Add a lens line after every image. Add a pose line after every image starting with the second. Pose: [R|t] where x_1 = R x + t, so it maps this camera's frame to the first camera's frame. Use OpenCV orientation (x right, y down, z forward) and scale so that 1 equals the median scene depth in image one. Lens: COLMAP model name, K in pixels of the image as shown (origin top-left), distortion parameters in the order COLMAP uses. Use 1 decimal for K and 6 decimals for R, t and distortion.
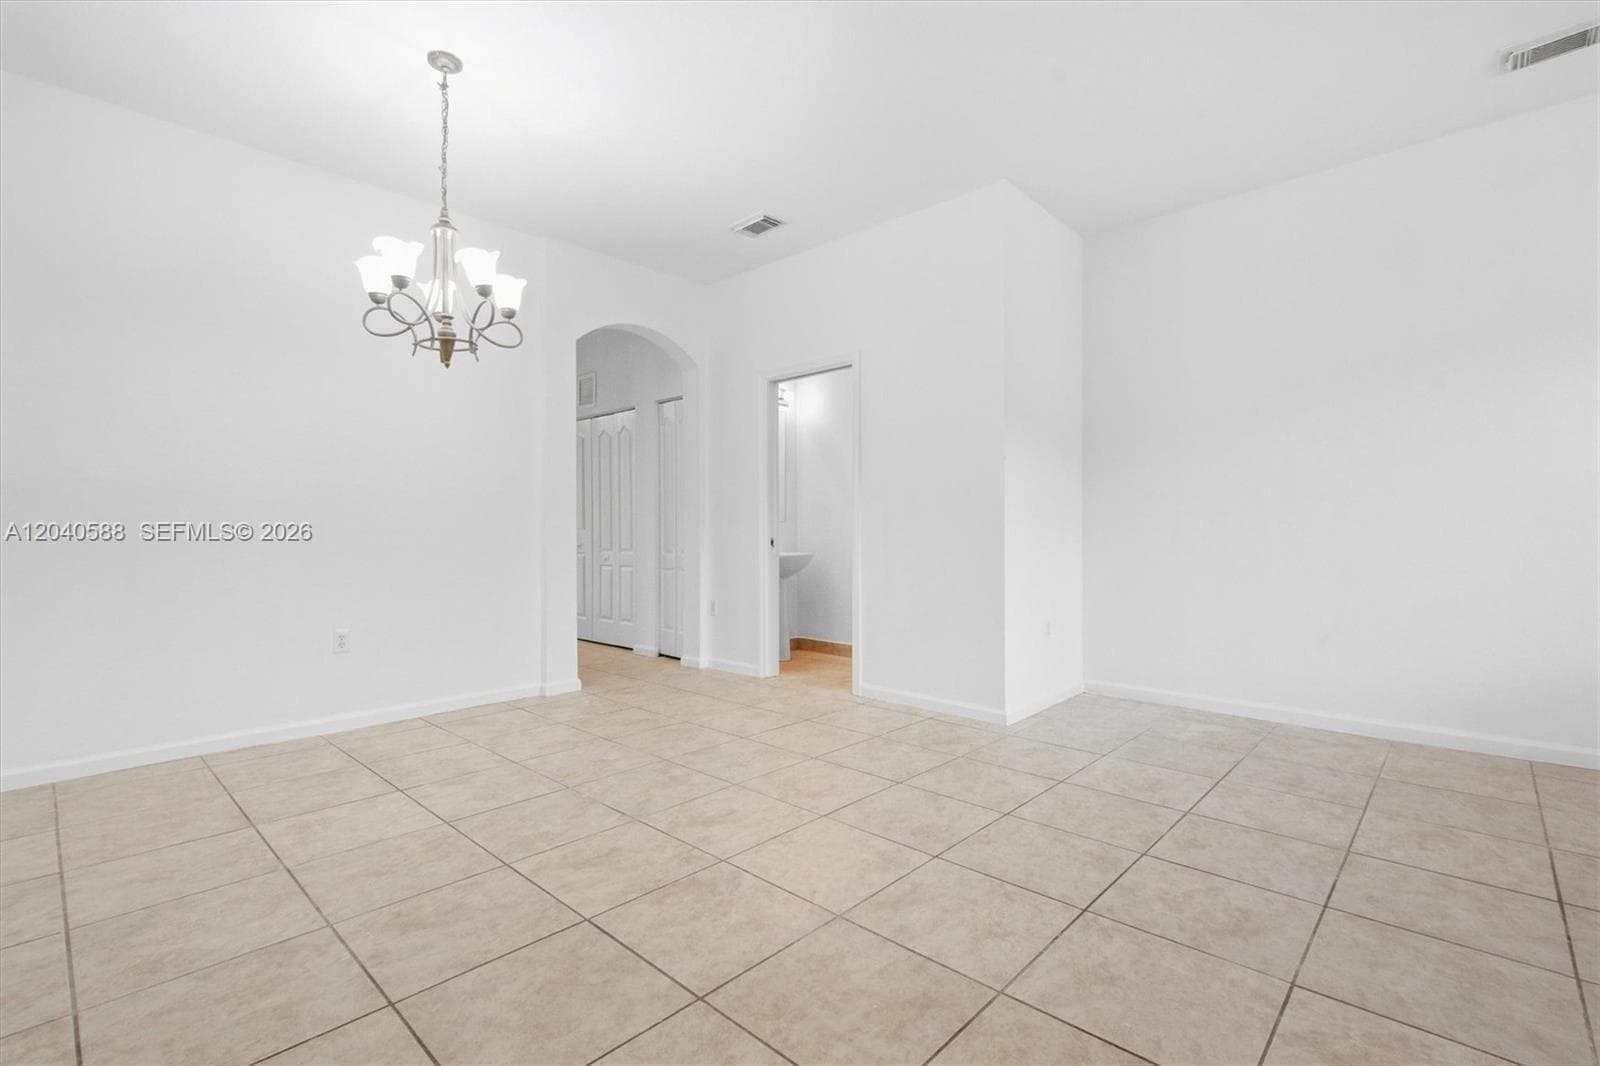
lens RADIAL K [[728.3, 0, 800.0], [0, 728.3, 533.0], [0, 0, 1]] dist [0.000387, -0.000183]
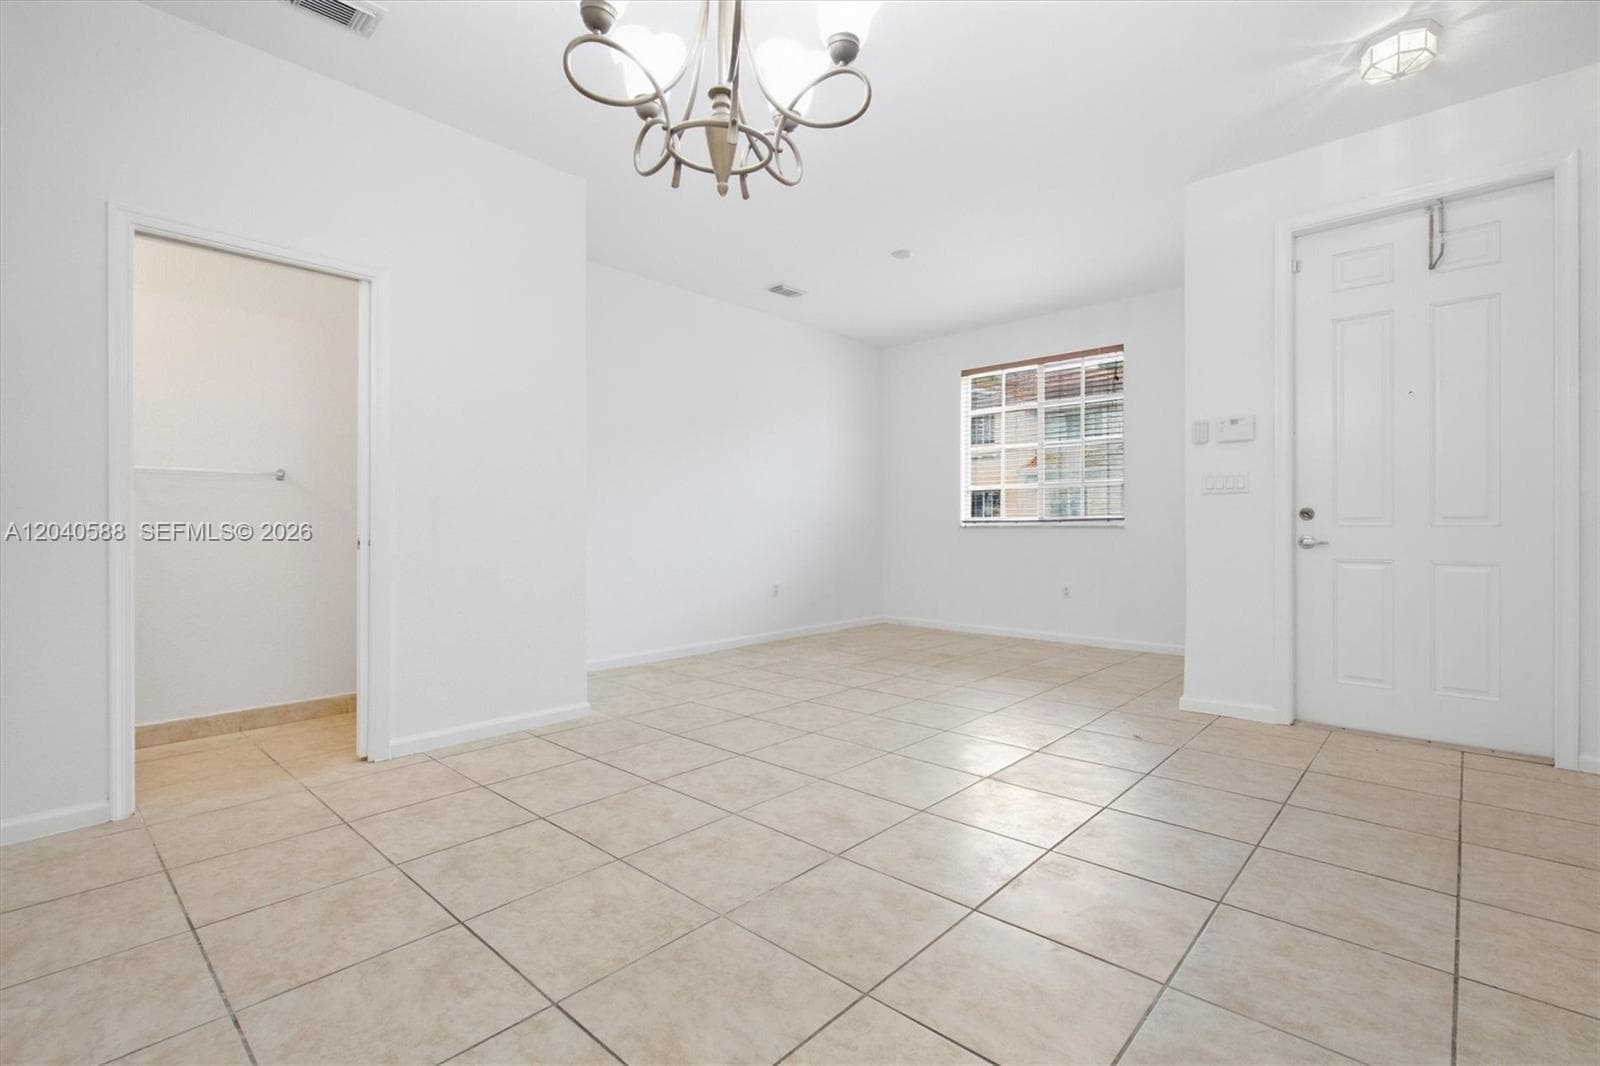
lens RADIAL K [[728.3, 0, 800.0], [0, 728.3, 533.0], [0, 0, 1]] dist [0.000387, -0.000183]
pose [[-0.012442, -0.008626, 0.999885, -0.963909], [0.005656, 0.999946, 0.008697, 0.000695], [-0.999907, 0.005764, -0.012393, 0.930817]]
